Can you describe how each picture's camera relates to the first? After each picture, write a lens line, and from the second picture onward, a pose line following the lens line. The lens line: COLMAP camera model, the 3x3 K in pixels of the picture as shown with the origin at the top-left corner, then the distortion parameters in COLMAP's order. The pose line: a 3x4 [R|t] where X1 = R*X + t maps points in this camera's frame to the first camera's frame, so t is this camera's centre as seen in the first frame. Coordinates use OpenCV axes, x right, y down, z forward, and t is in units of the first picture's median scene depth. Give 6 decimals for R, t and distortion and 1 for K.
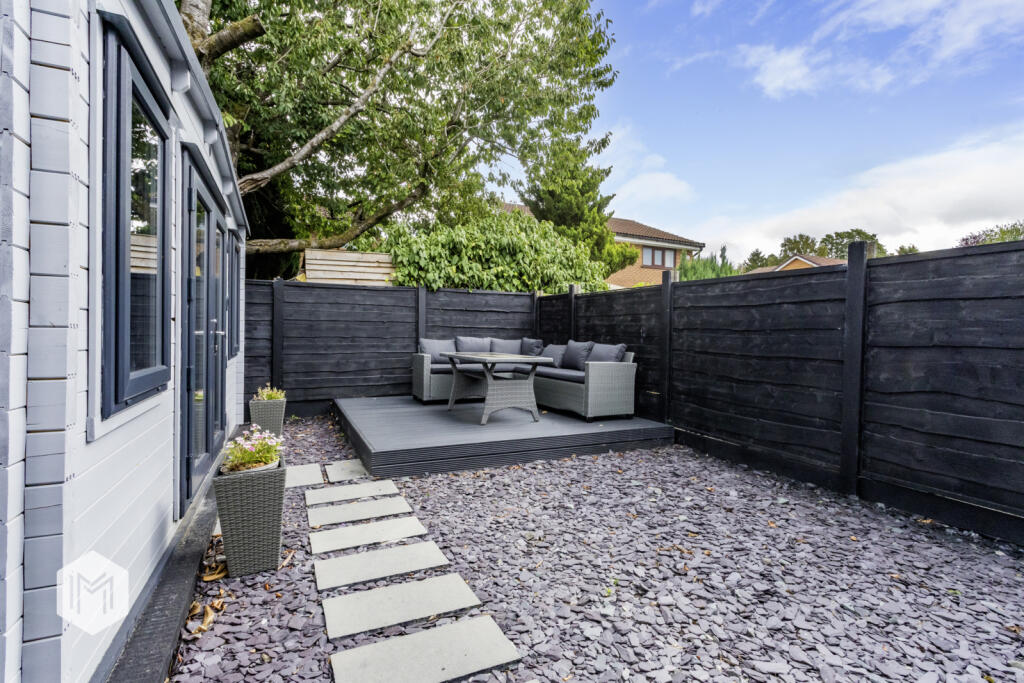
lens RADIAL K [[480.8, 0, 515.4], [0, 480.8, 342.0], [0, 0, 1]] dist [-0.004642, 0.000009]
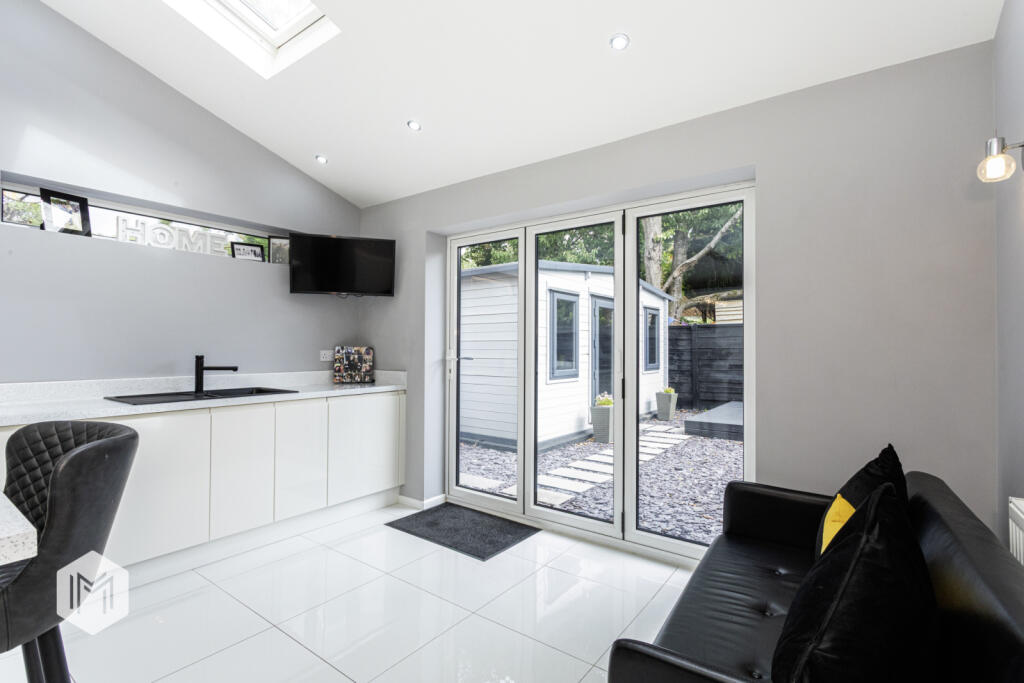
lens RADIAL K [[480.8, 0, 510.4], [0, 480.8, 339.1], [0, 0, 1]] dist [-0.004642, 0.000009]
pose [[0.480886, -0.031417, -0.876220, 0.555991], [-0.012254, 0.999019, -0.042545, -0.001273], [0.876698, 0.031197, 0.480029, -0.291666]]
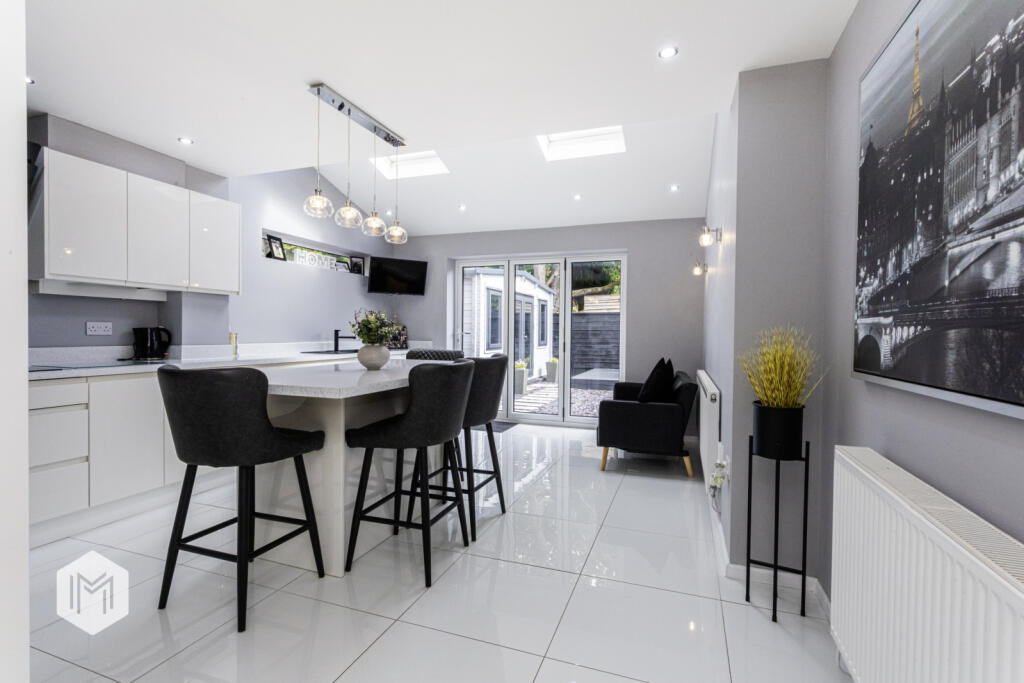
lens RADIAL K [[480.8, 0, 511.9], [0, 480.8, 339.8], [0, 0, 1]] dist [-0.004642, 0.000009]
pose [[0.709808, -0.003055, -0.704389, 0.762723], [-0.006608, 0.999918, -0.010996, 0.020120], [0.704364, 0.012460, 0.709729, -0.662179]]
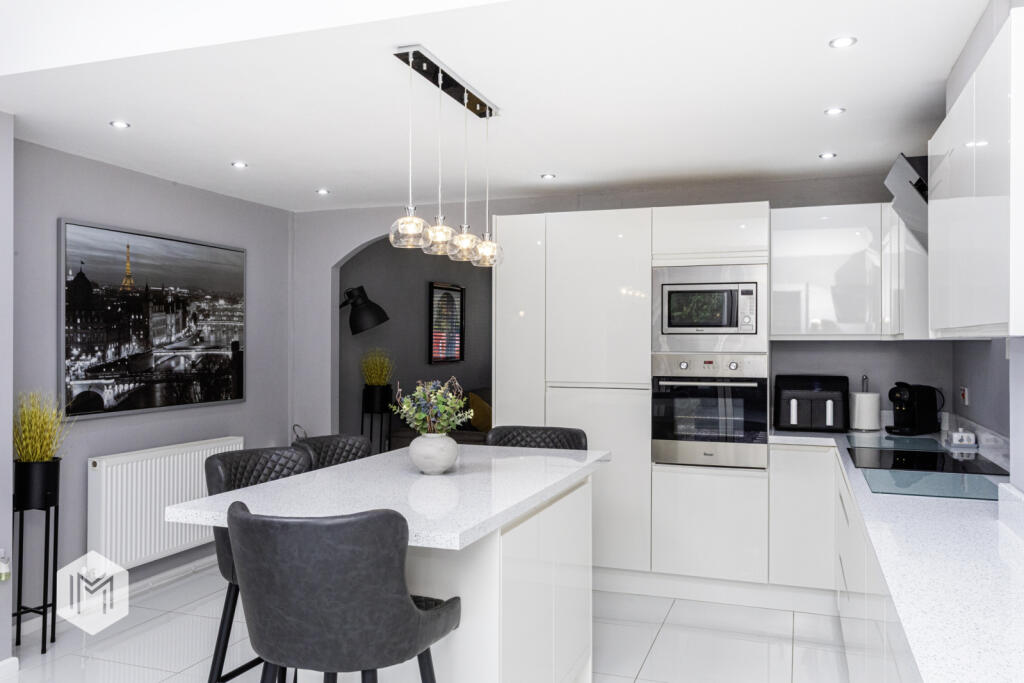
lens RADIAL K [[807.5, 0, 506.9], [0, 807.5, 339.3], [0, 0, 1]] dist [0.005884, 0.005404]
pose [[-0.704068, -0.019734, 0.709859, 0.086889], [-0.006141, 0.999746, 0.021702, -0.037950], [-0.710106, 0.010920, -0.704010, -0.199940]]
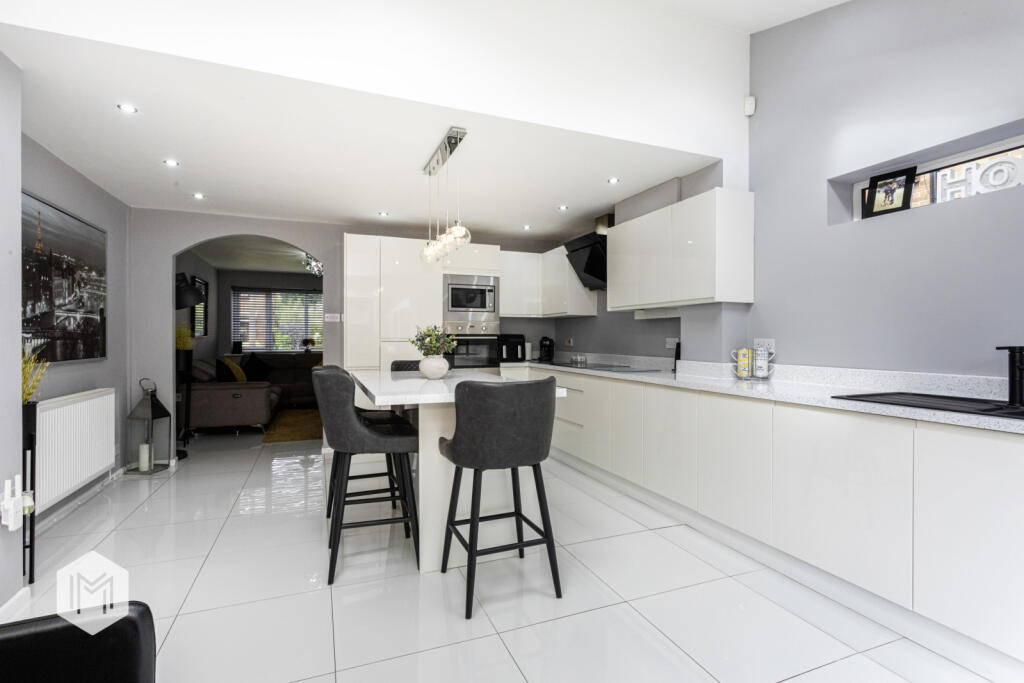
lens RADIAL K [[480.8, 0, 512.3], [0, 480.8, 340.3], [0, 0, 1]] dist [-0.004642, 0.000009]
pose [[-0.998241, -0.022826, 0.054713, 0.318141], [-0.021739, 0.999556, 0.020373, -0.003596], [-0.055154, 0.019147, -0.998294, -0.048935]]
